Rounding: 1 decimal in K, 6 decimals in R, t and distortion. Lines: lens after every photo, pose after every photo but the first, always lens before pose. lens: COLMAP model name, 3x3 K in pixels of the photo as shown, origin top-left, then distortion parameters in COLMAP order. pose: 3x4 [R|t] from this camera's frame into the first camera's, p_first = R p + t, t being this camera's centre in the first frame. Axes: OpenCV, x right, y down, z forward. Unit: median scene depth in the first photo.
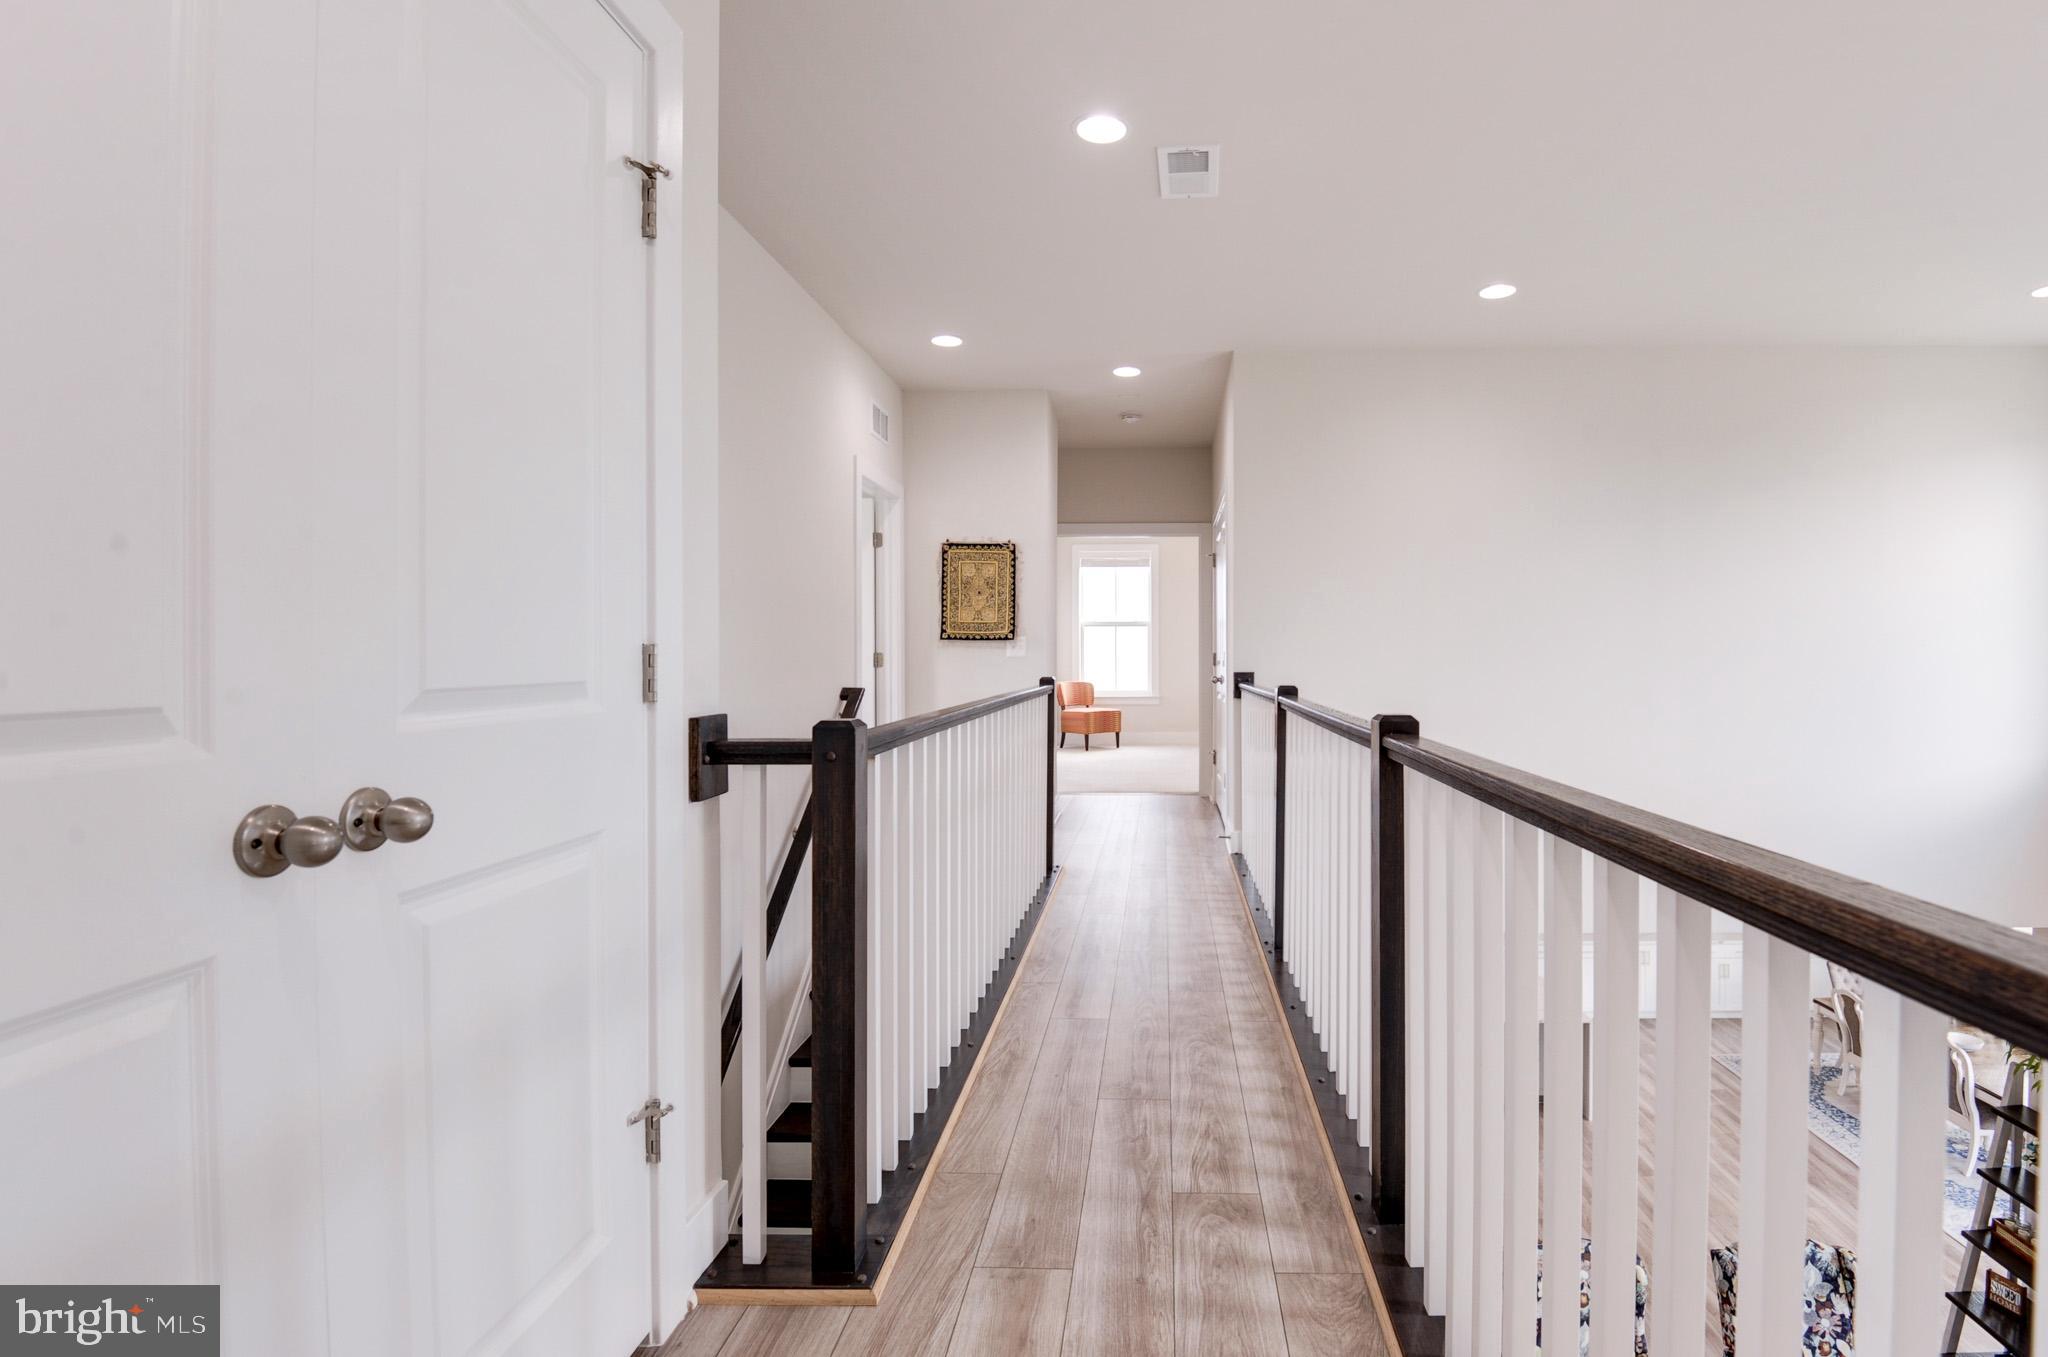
lens RADIAL K [[959.2, 0, 1155.0], [0, 959.2, 675.3], [0, 0, 1]] dist [-0.000419, -0.012103]
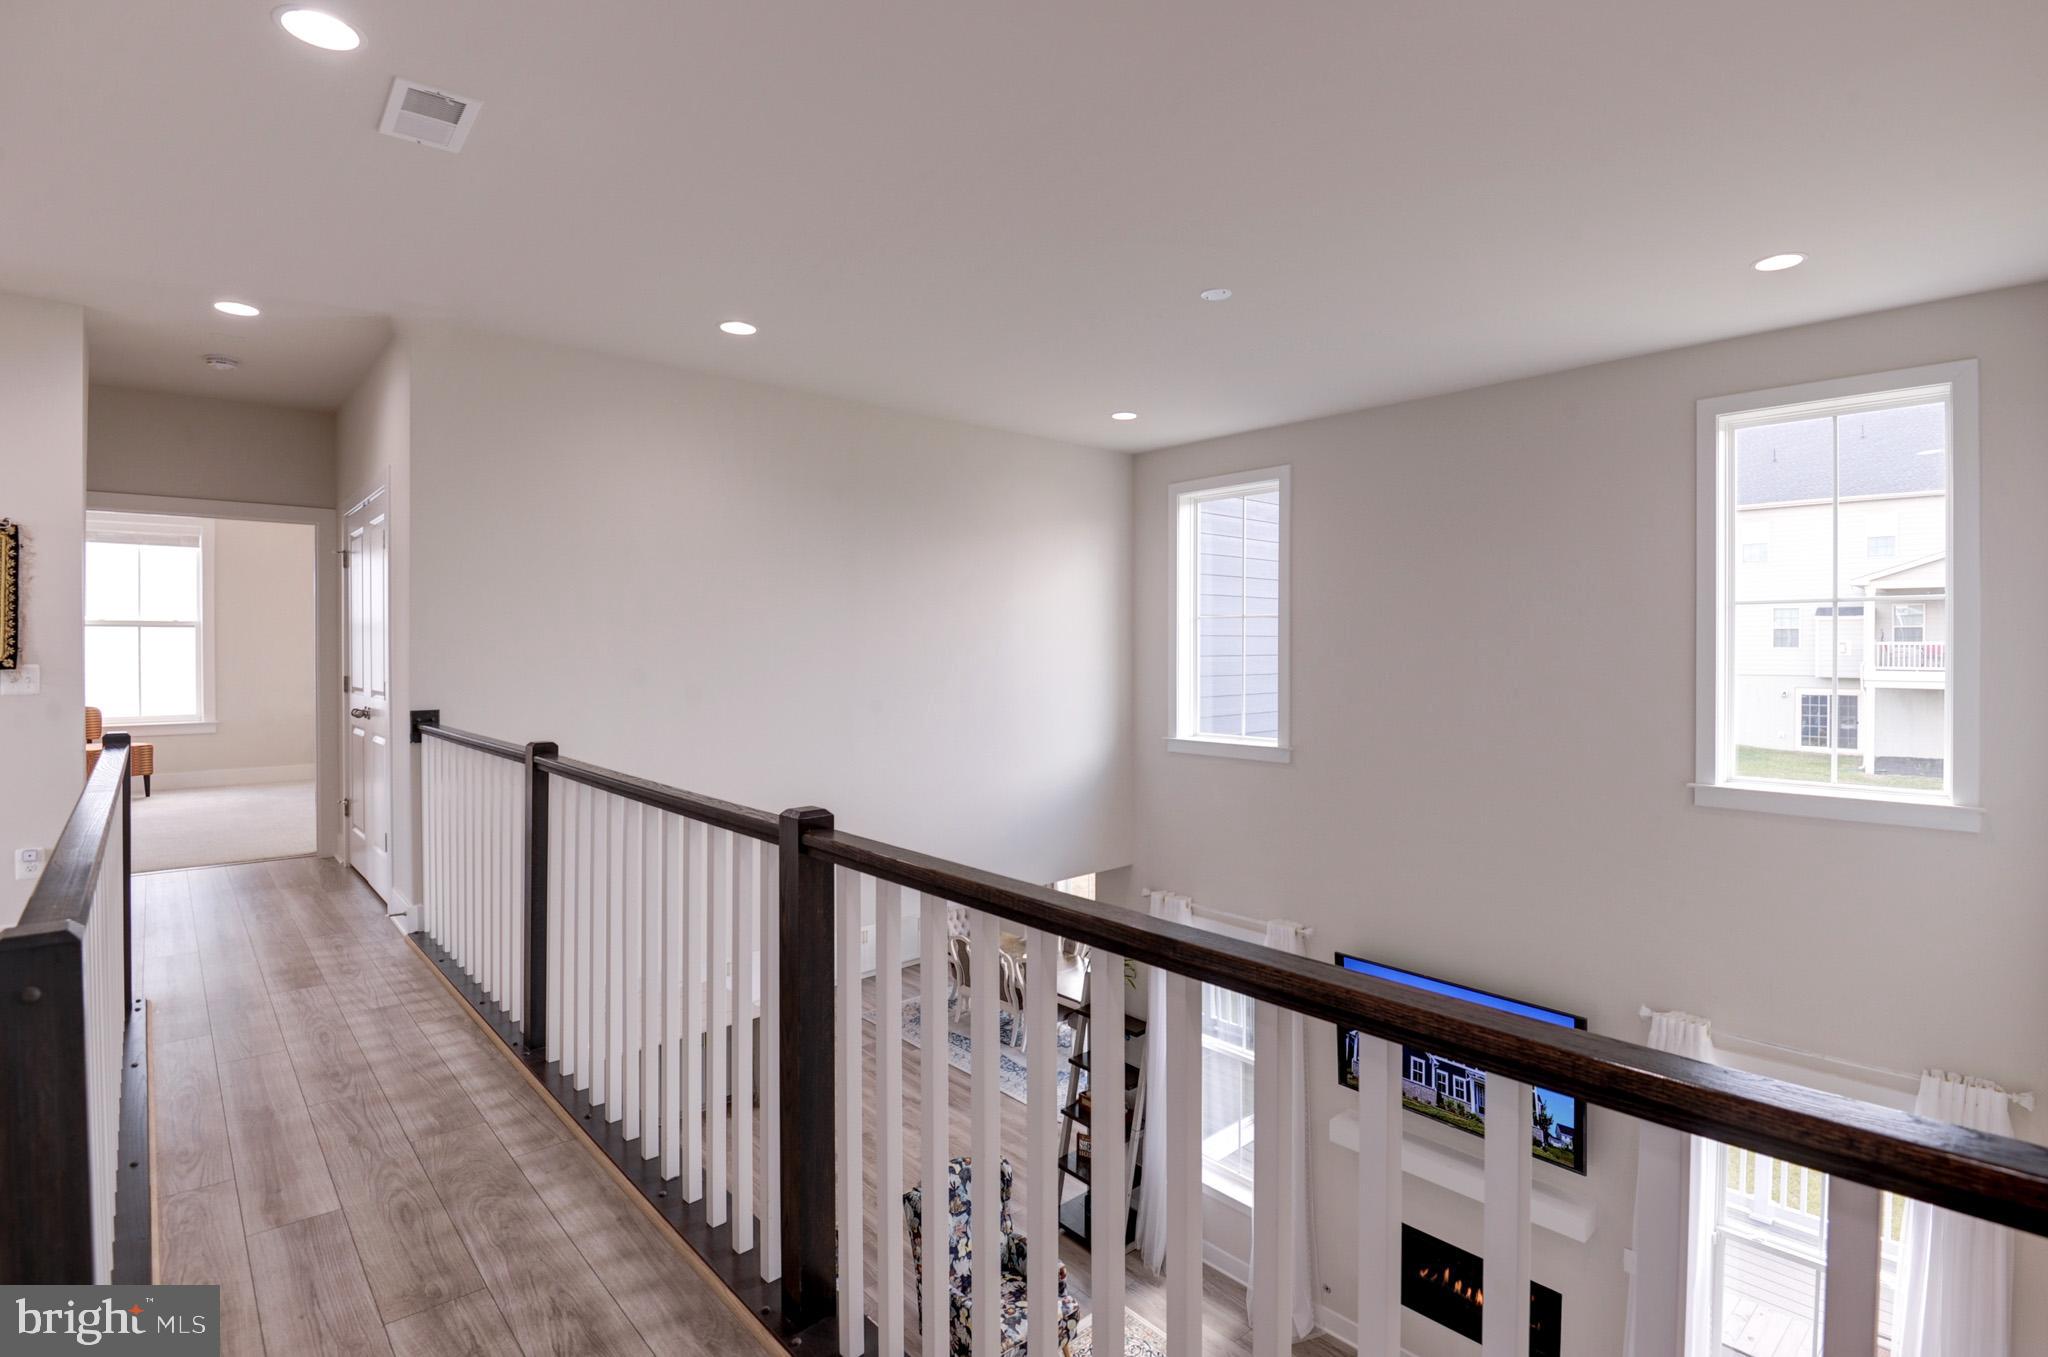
lens RADIAL K [[977.7, 0, 1035.3], [0, 977.7, 669.6], [0, 0, 1]] dist [-0.000899, -0.016069]
pose [[0.730964, -0.016522, 0.682216, -0.104310], [0.012438, 0.999863, 0.010888, -0.044845], [-0.682303, 0.000527, 0.731069, 0.043567]]
